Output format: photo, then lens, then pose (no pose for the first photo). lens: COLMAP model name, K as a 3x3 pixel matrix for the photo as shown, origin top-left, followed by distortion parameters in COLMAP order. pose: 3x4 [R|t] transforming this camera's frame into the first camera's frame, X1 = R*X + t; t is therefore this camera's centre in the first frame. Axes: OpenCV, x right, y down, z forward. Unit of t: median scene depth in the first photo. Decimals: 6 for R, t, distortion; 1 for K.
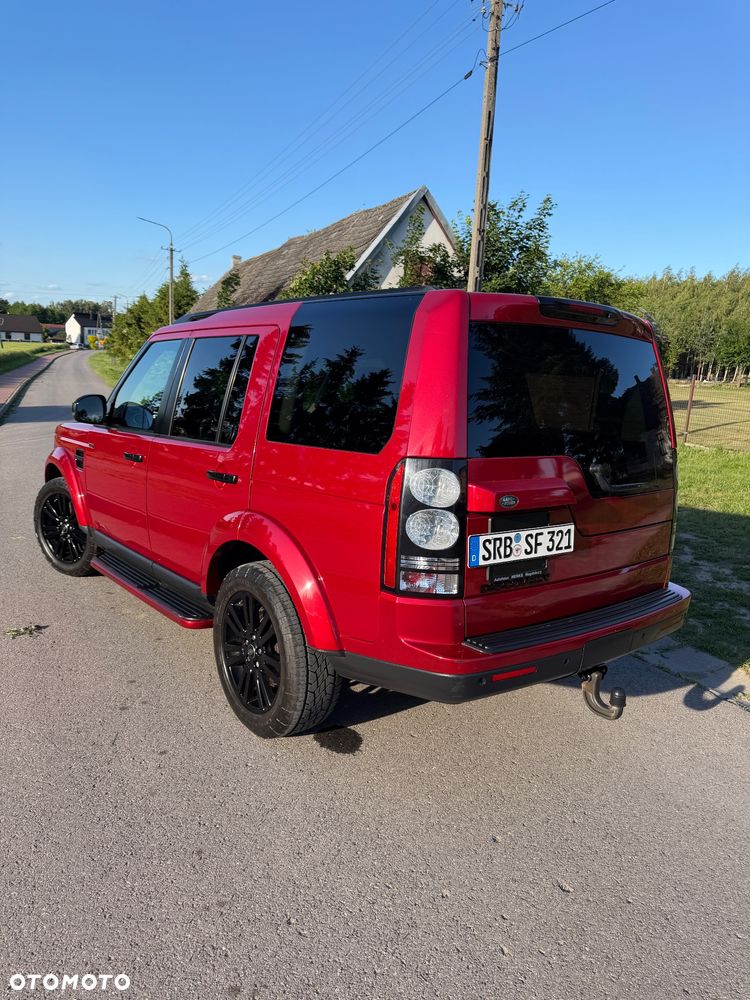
lens RADIAL K [[821.1, 0, 375.5], [0, 821.1, 525.3], [0, 0, 1]] dist [0.034557, -0.063459]
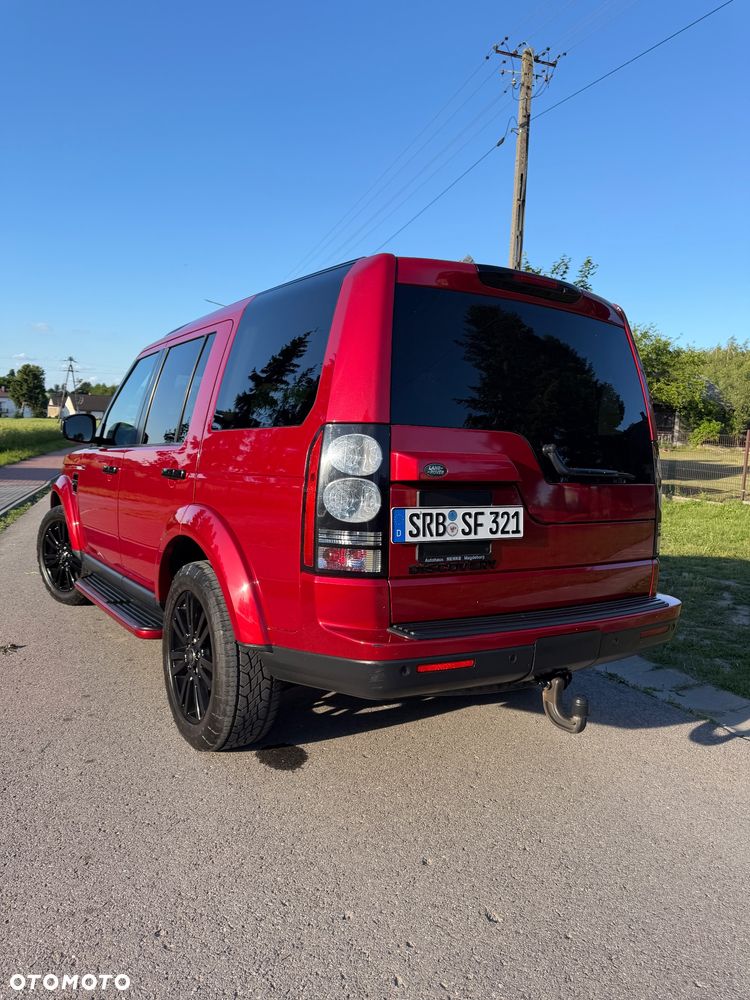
lens RADIAL K [[821.8, 0, 359.5], [0, 821.8, 498.1], [0, 0, 1]] dist [0.005855, -0.009542]
pose [[0.994267, 0.000086, -0.106926, 0.155969], [-0.014200, 0.991249, -0.131236, 0.108510], [0.105979, 0.132002, 0.985568, 0.087857]]
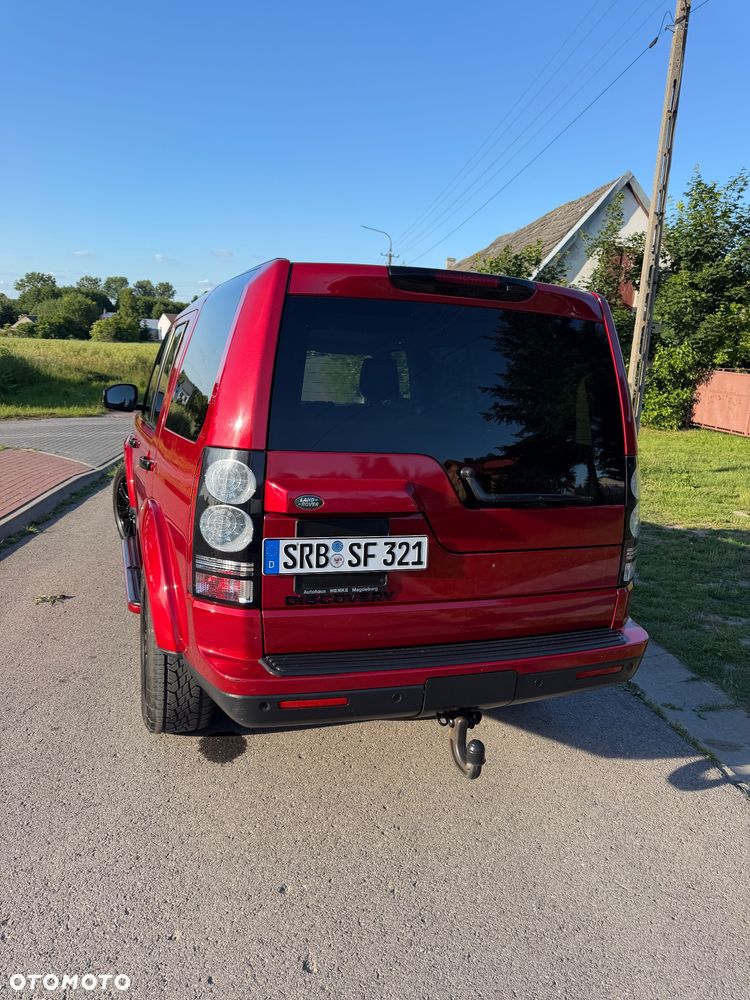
lens RADIAL K [[808.6, 0, 319.3], [0, 808.6, 516.1], [0, 0, 1]] dist [0.000646, -0.005378]
pose [[0.929779, 0.070333, -0.361336, 0.425761], [-0.074557, 0.997214, 0.002257, -0.015218], [0.360488, 0.024842, 0.932433, 0.192198]]
